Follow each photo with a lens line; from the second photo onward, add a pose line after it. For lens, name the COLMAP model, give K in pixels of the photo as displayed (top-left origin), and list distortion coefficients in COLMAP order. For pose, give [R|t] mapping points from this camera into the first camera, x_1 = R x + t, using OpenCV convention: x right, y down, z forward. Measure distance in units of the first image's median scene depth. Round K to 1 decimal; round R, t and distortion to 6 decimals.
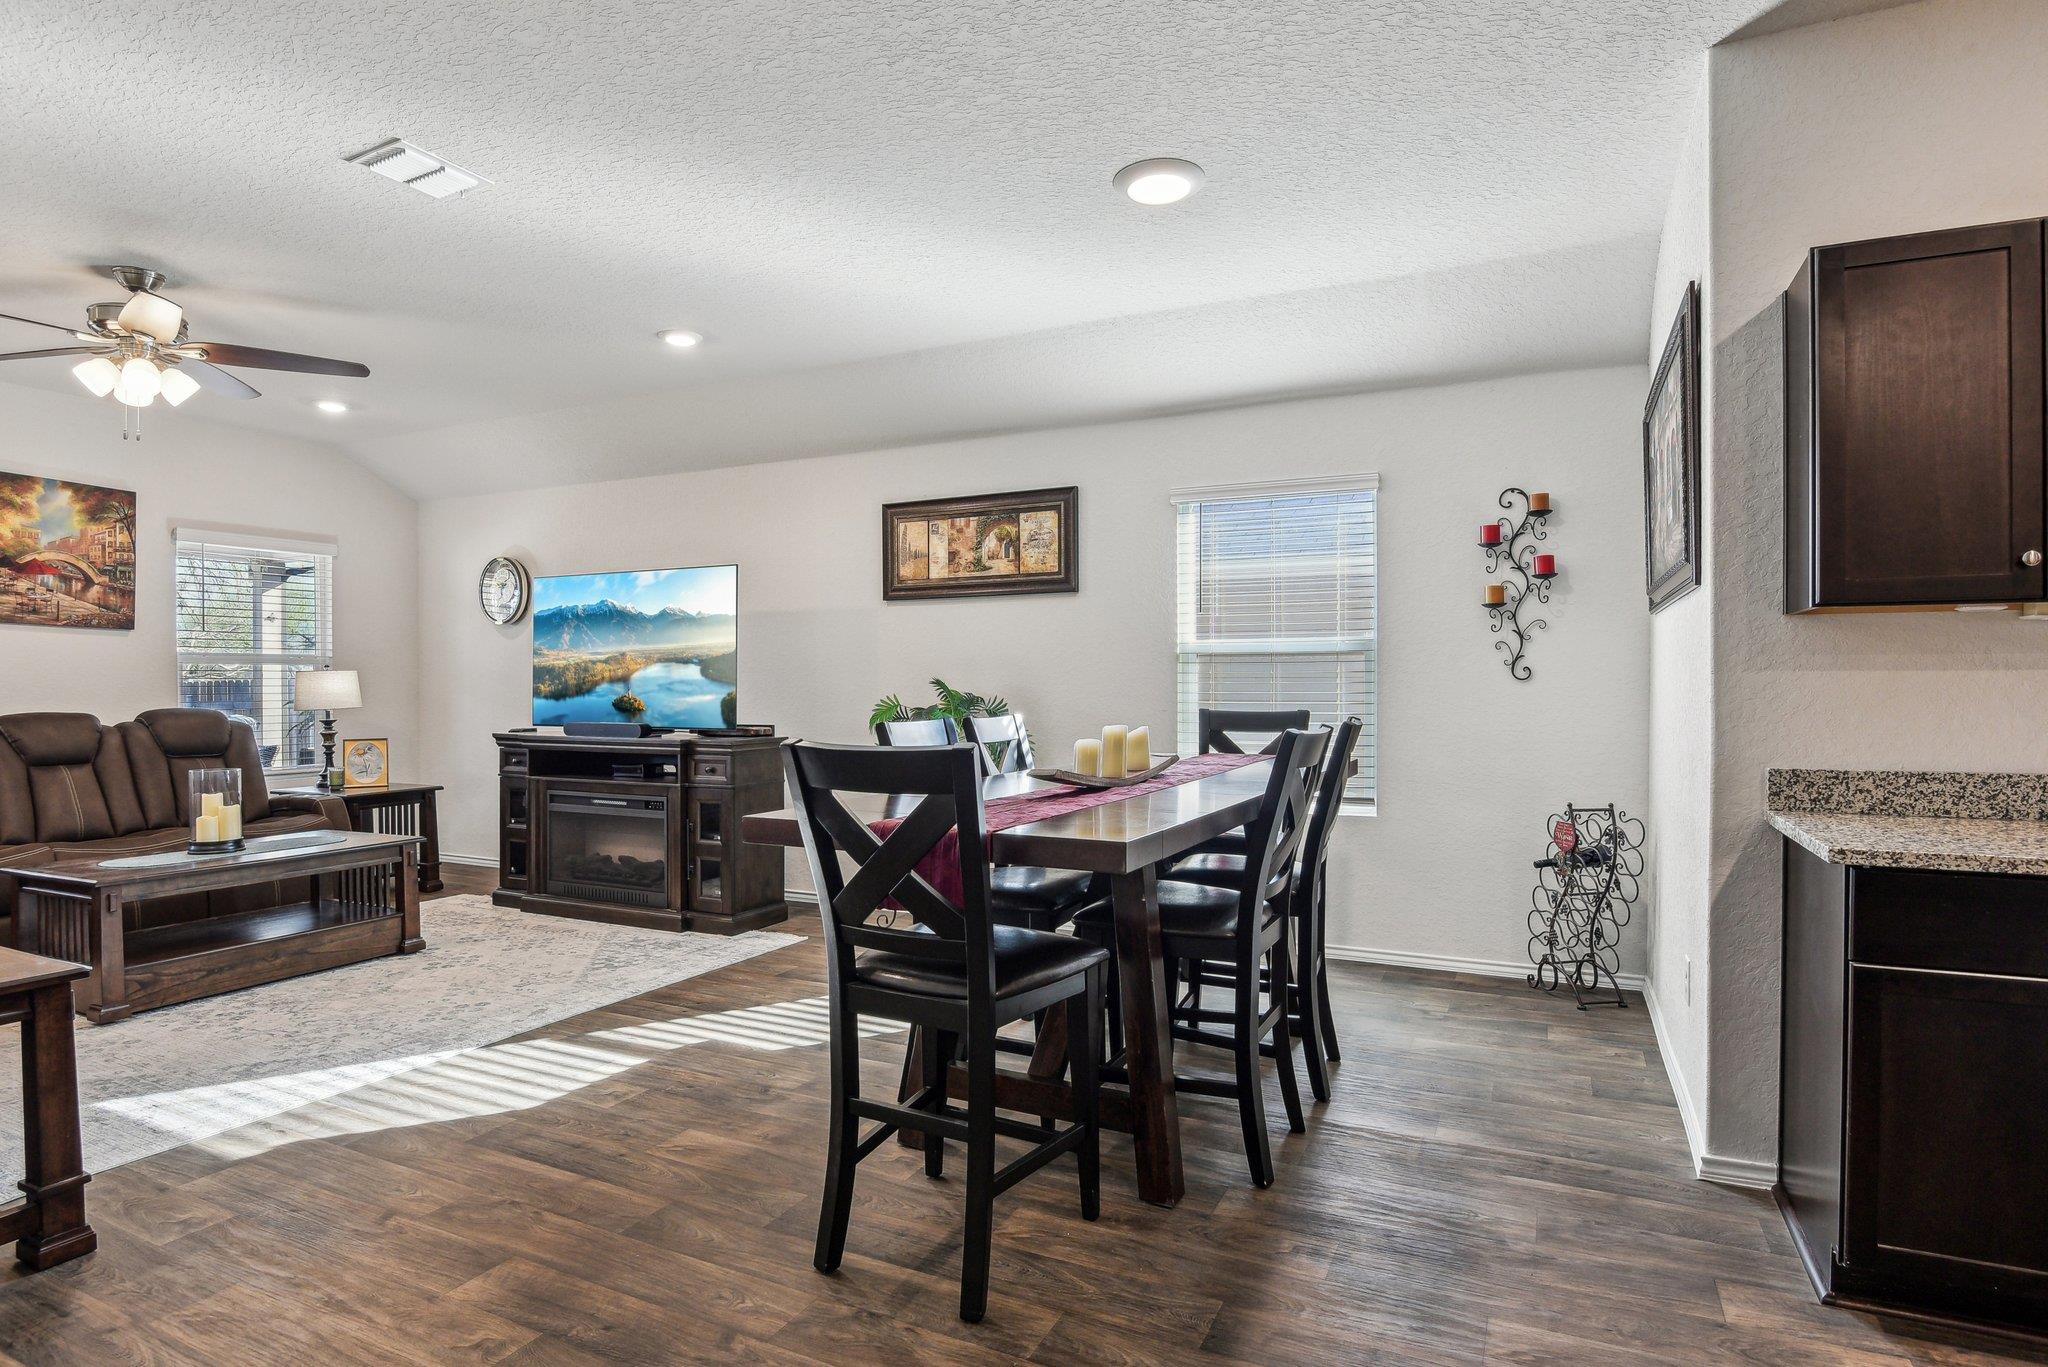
lens RADIAL K [[1080.9, 0, 1014.3], [0, 1080.9, 696.1], [0, 0, 1]] dist [-0.011462, -0.009055]
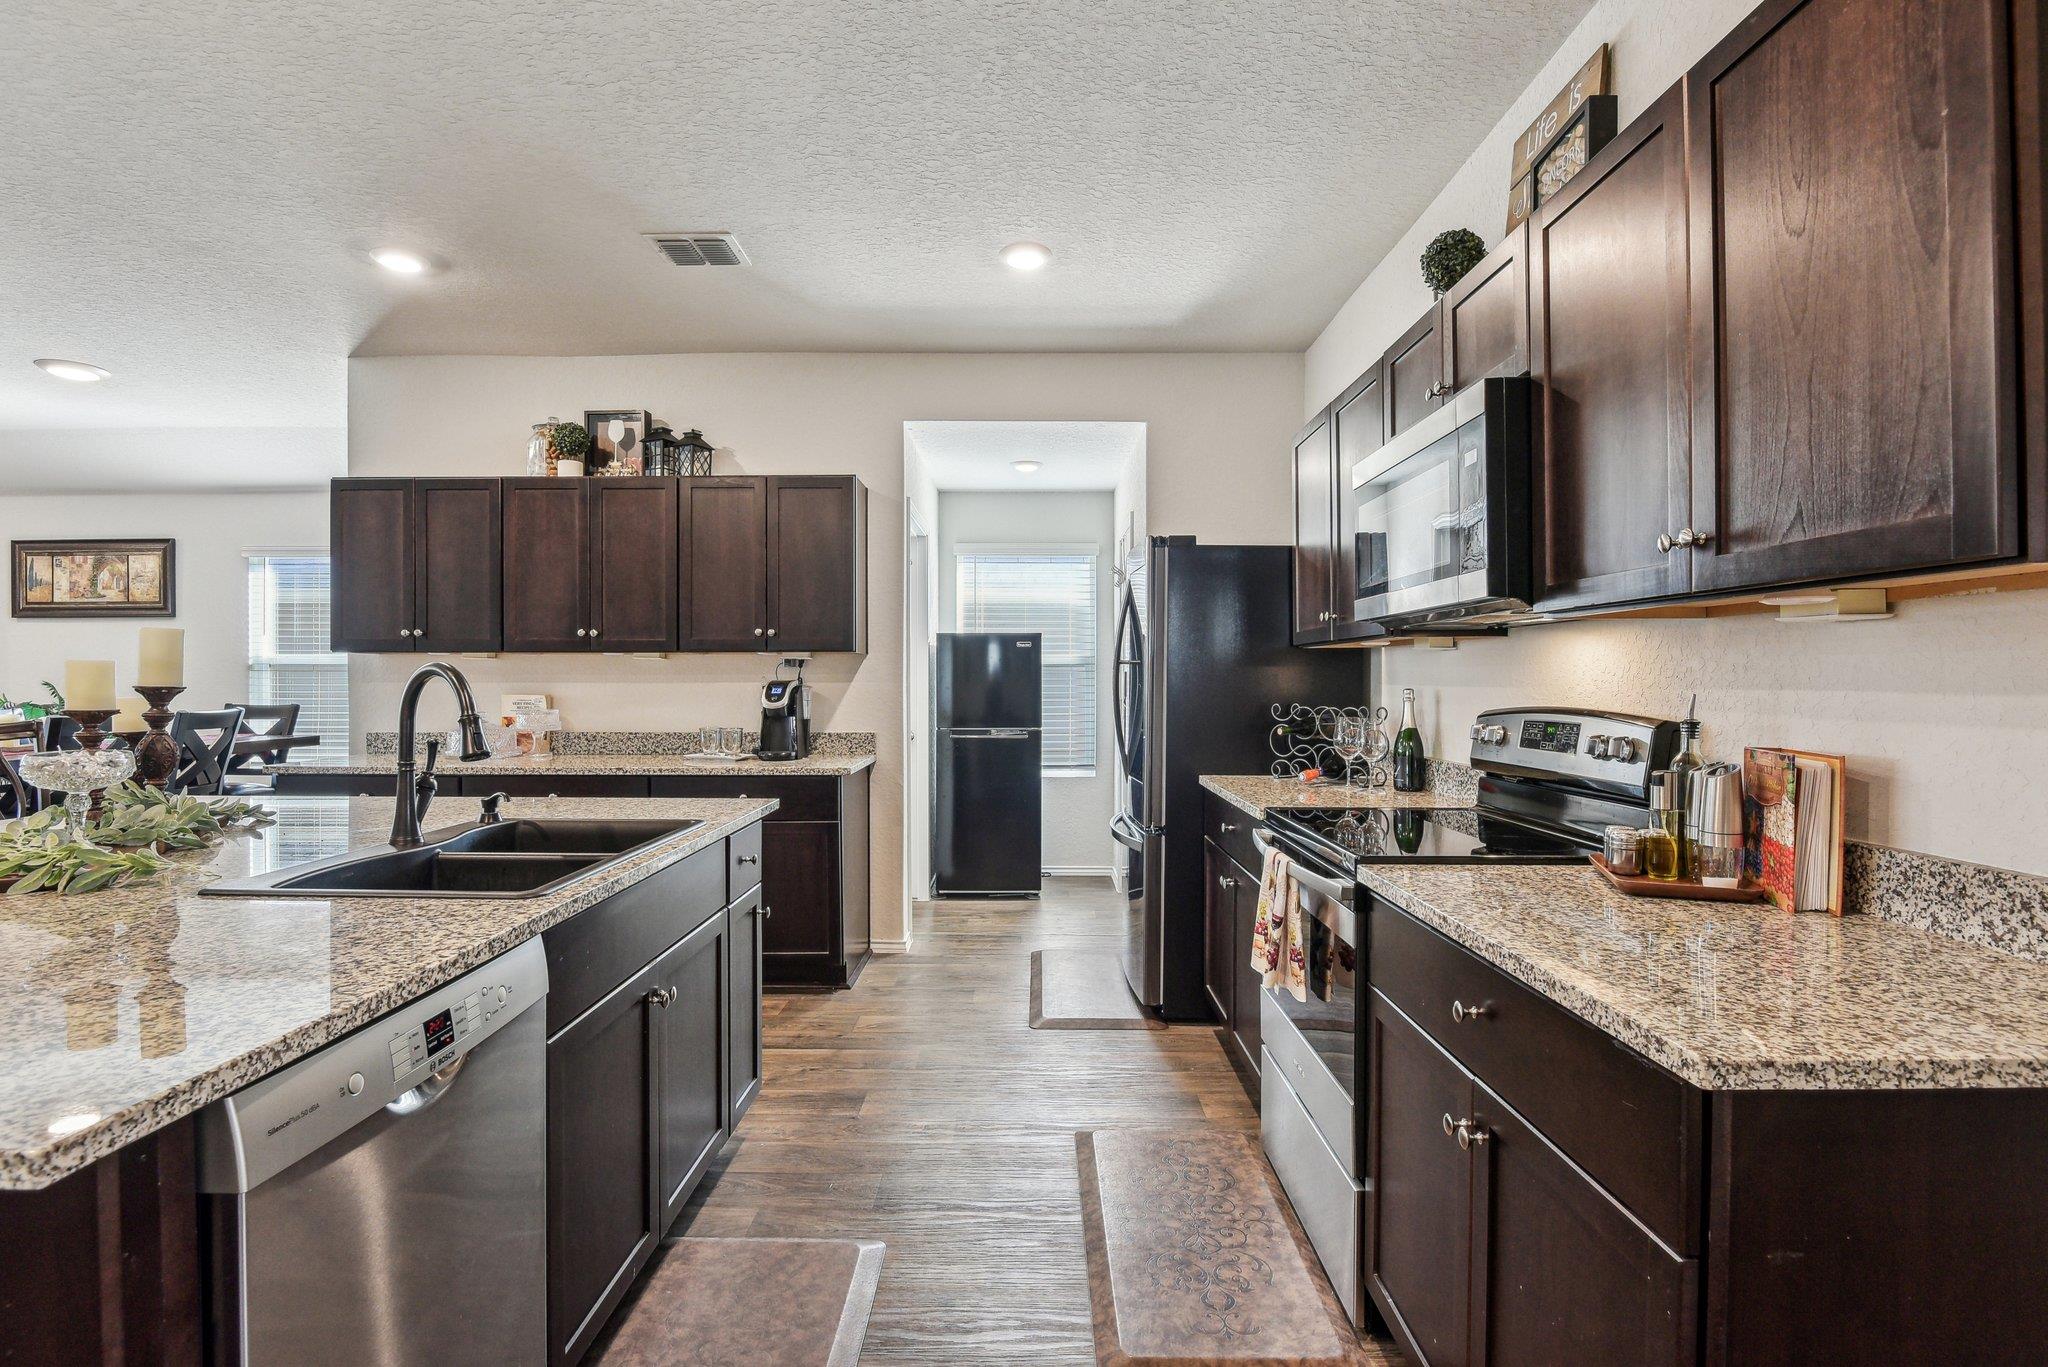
lens RADIAL K [[989.3, 0, 1017.4], [0, 989.3, 684.1], [0, 0, 1]] dist [-0.007448, -0.008819]
pose [[0.903499, 0.001240, 0.428588, 0.566879], [0.001889, 0.999975, -0.006875, -0.003905], [-0.428585, 0.007021, 0.903474, -0.637619]]
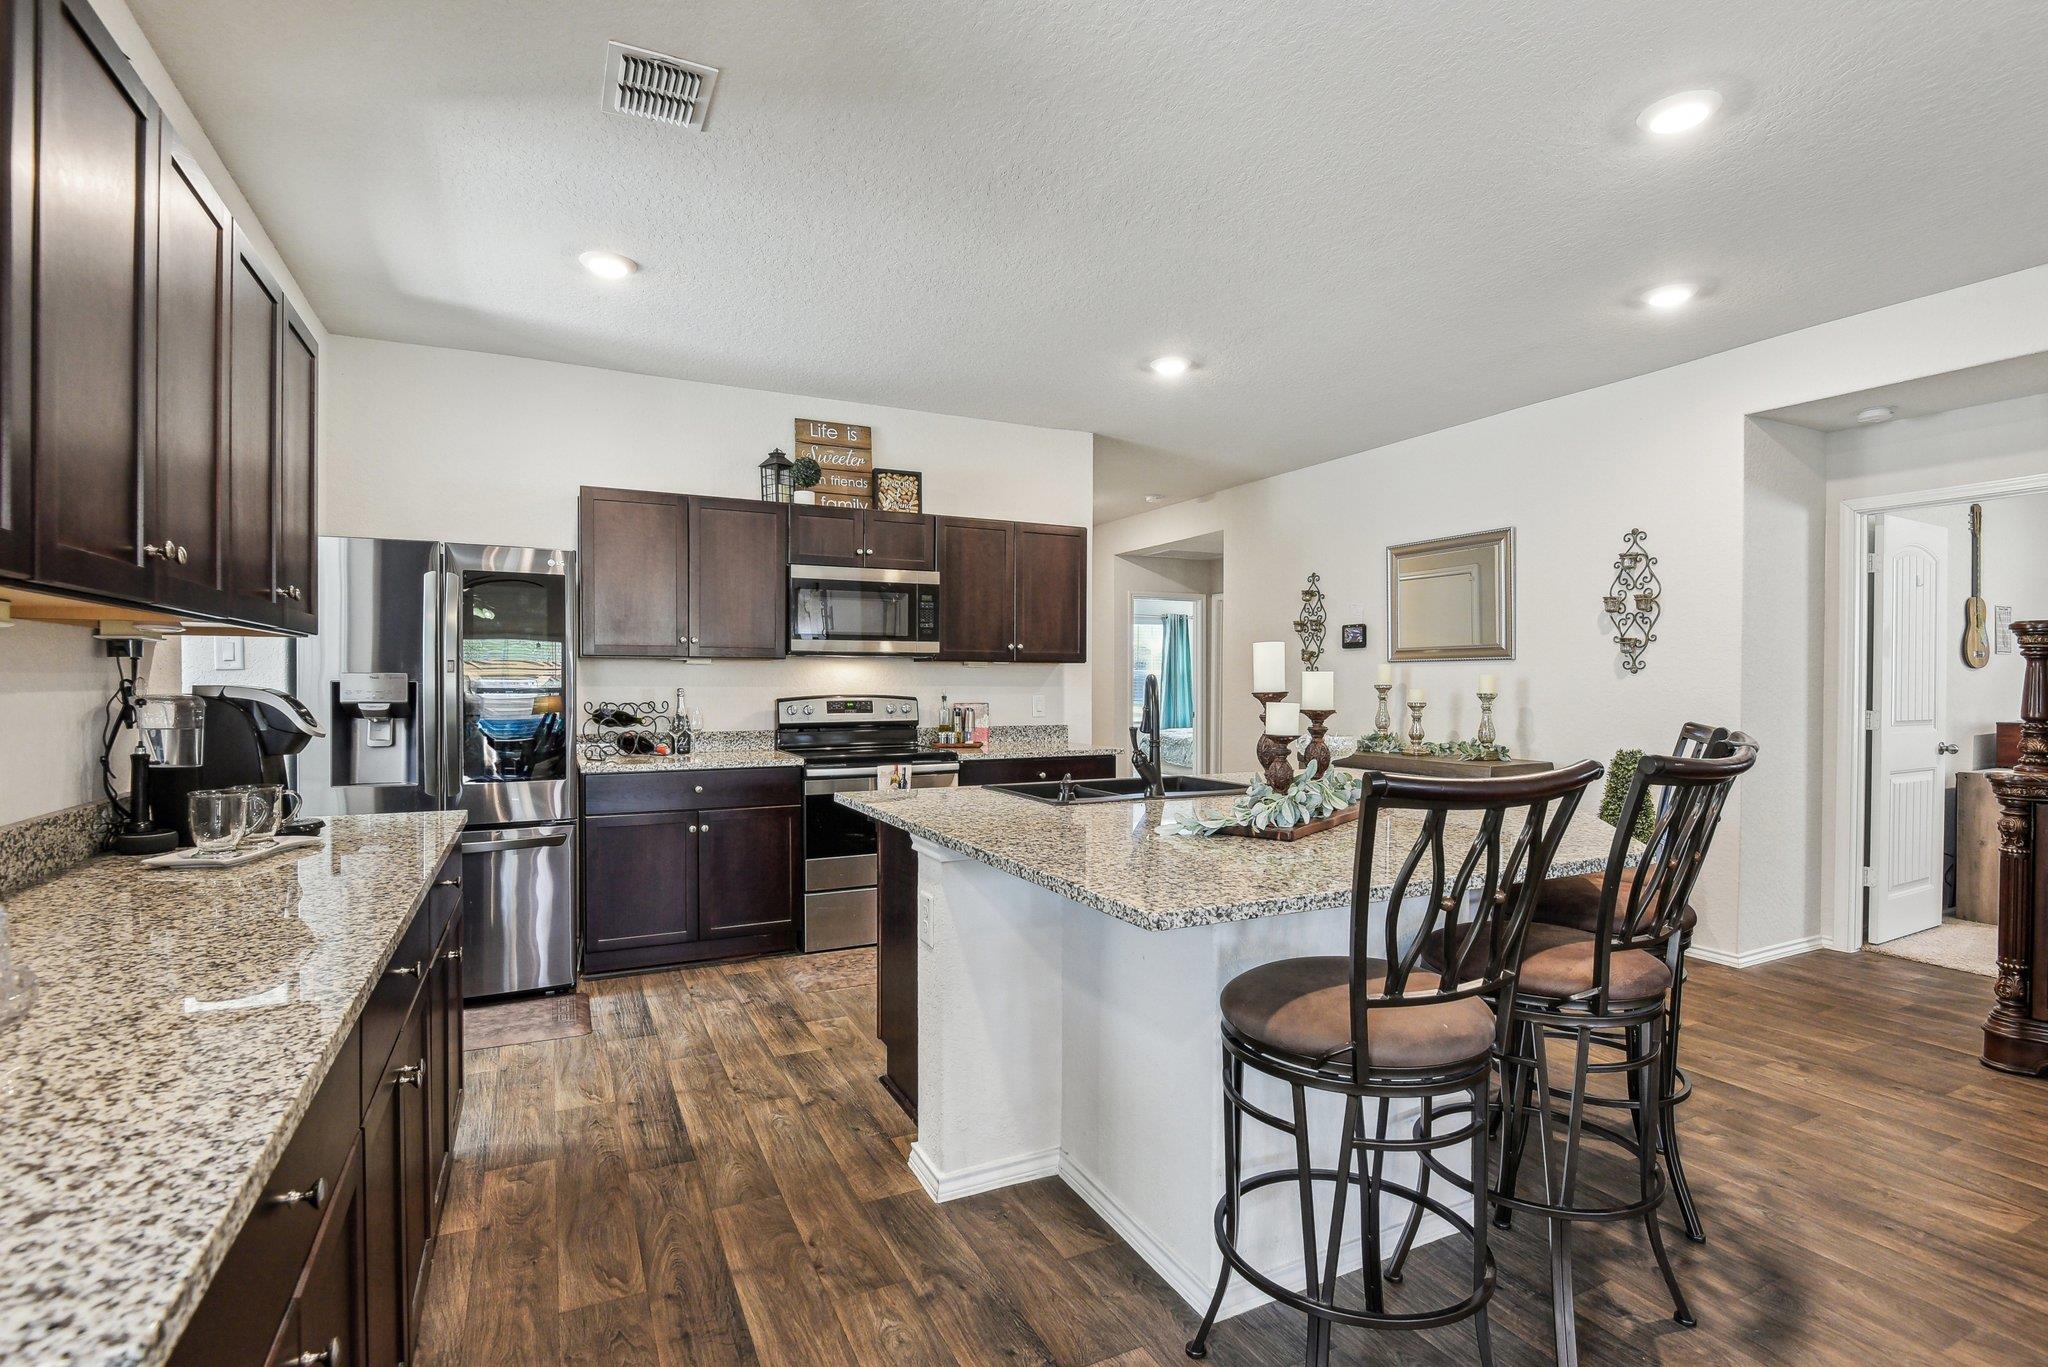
lens RADIAL K [[965.6, 0, 1024.0], [0, 965.6, 683.5], [0, 0, 1]] dist [0.003371, -0.000054]
pose [[-0.795984, -0.002714, 0.605311, 0.179494], [0.005821, 0.999909, 0.012137, -0.020515], [-0.605289, 0.013184, -0.795896, 0.464133]]
